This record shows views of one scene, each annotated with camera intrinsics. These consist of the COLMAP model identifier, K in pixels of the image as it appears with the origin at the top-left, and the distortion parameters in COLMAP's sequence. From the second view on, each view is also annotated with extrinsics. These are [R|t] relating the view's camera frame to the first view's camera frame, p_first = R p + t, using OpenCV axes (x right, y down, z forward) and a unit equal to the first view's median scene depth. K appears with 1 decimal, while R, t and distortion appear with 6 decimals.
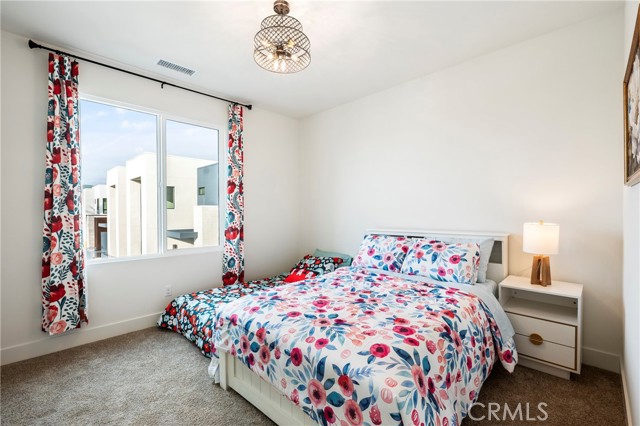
lens RADIAL K [[284.6, 0, 315.4], [0, 284.6, 215.6], [0, 0, 1]] dist [-0.001872, 0.000161]
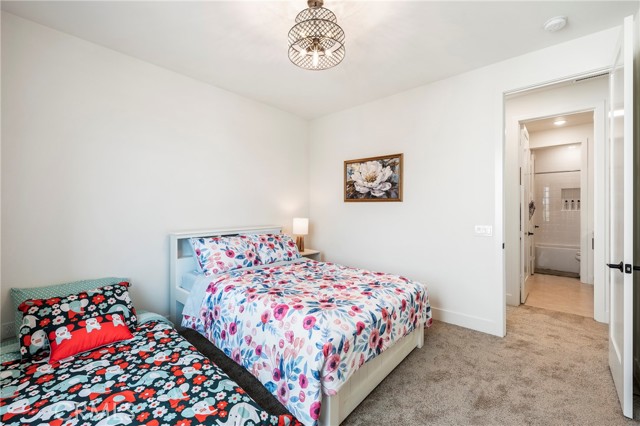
lens RADIAL K [[270.0, 0, 316.8], [0, 270.0, 209.5], [0, 0, 1]] dist [0.000758, -0.000577]
pose [[-0.056283, 0.011604, 0.998347, -0.784753], [0.015320, 0.999825, -0.010757, -0.008601], [-0.998297, 0.014689, -0.056451, 0.800867]]
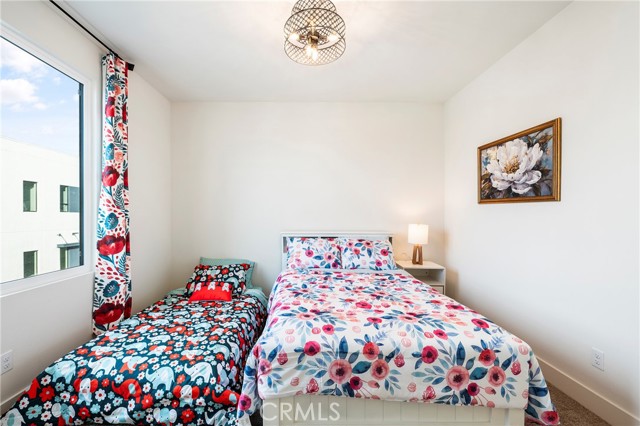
lens RADIAL K [[270.0, 0, 297.6], [0, 270.0, 216.2], [0, 0, 1]] dist [0.000758, -0.000577]
pose [[0.715646, 0.009872, 0.698394, -0.578792], [-0.004199, 0.999943, -0.009831, -0.001803], [-0.698451, 0.004103, 0.715646, 0.323005]]
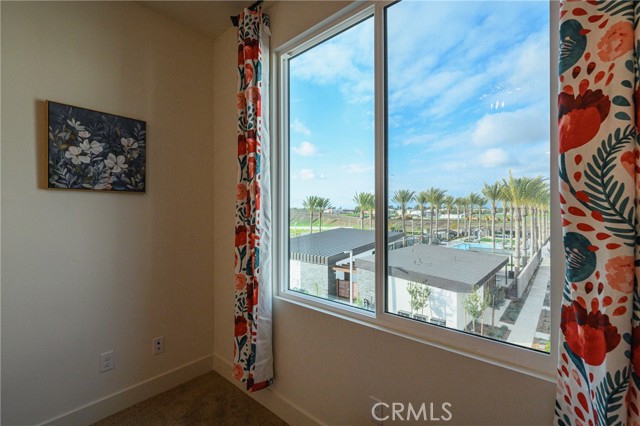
lens RADIAL K [[284.6, 0, 321.0], [0, 284.6, 211.0], [0, 0, 1]] dist [-0.001872, 0.000161]
pose [[0.065937, 0.003906, -0.997816, -0.124600], [-0.003285, 0.999988, 0.003697, -0.040452], [0.997818, 0.003034, 0.065949, 1.067853]]
